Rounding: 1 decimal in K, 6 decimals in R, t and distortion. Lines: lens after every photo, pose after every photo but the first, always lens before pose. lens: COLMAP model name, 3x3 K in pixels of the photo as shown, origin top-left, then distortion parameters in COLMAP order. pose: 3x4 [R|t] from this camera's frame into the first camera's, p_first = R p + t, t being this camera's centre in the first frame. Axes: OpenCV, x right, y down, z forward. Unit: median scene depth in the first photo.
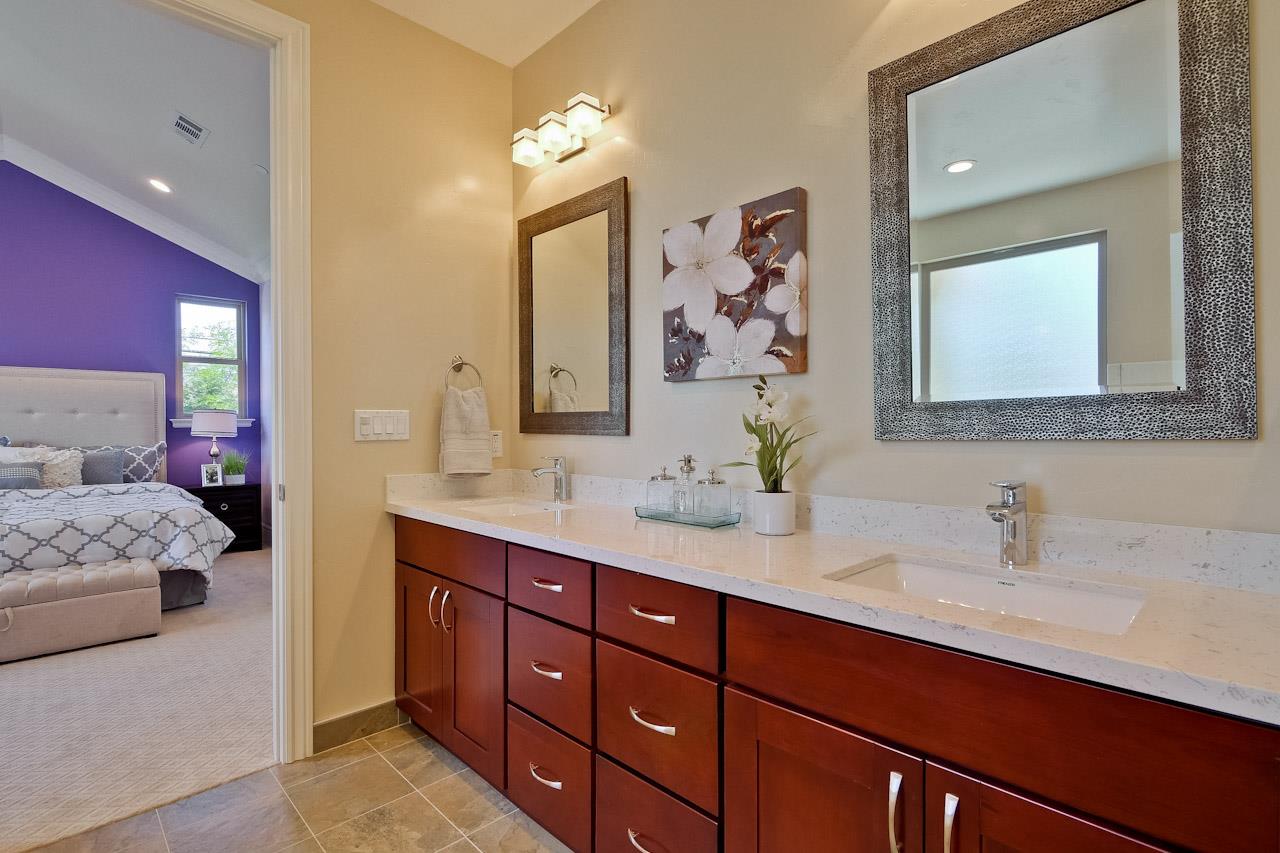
lens RADIAL K [[608.4, 0, 641.7], [0, 608.4, 431.8], [0, 0, 1]] dist [0.005723, 0.000877]
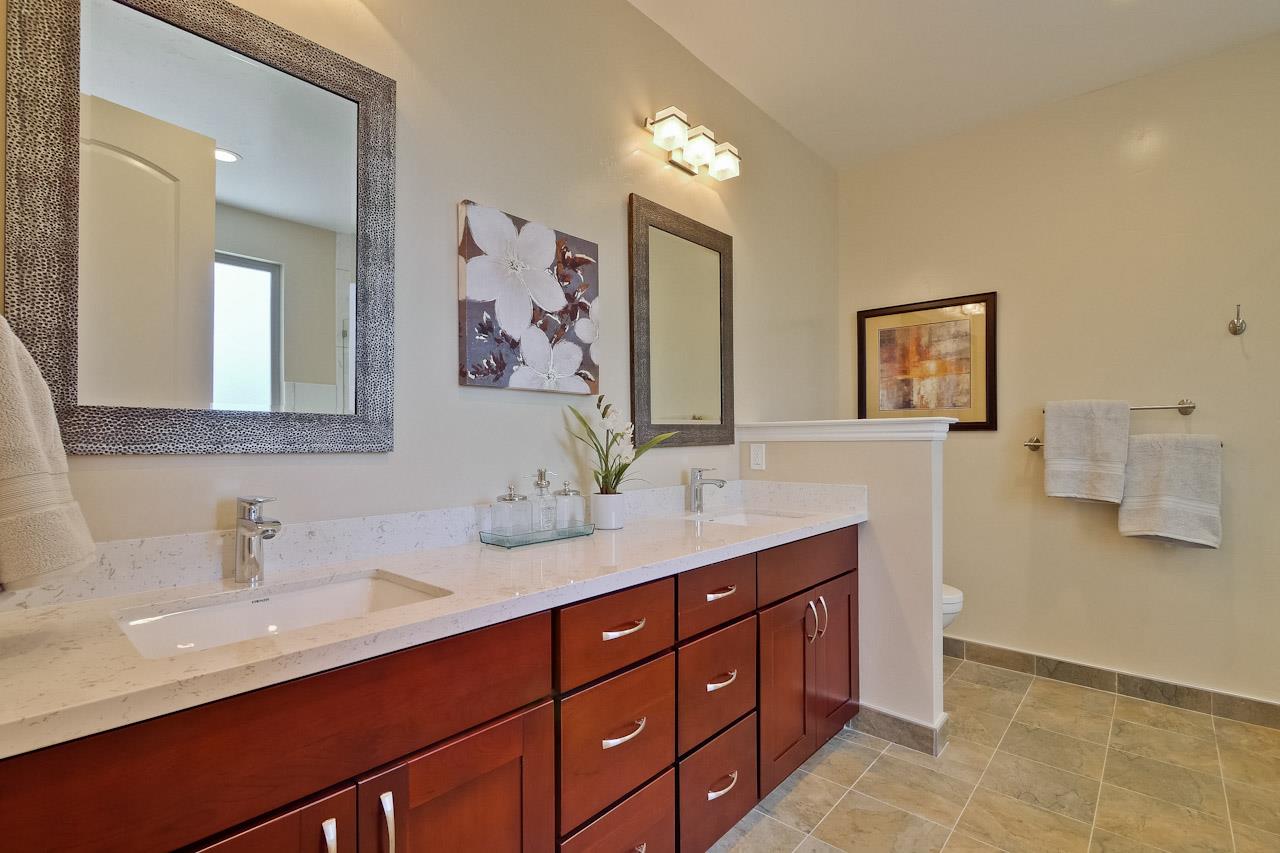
lens RADIAL K [[608.4, 0, 641.0], [0, 608.4, 427.1], [0, 0, 1]] dist [0.005723, 0.000877]
pose [[-0.078355, 0.020868, 0.996707, -0.873632], [0.006942, 0.999768, -0.020386, -0.007067], [-0.996901, 0.005322, -0.078482, 0.913880]]
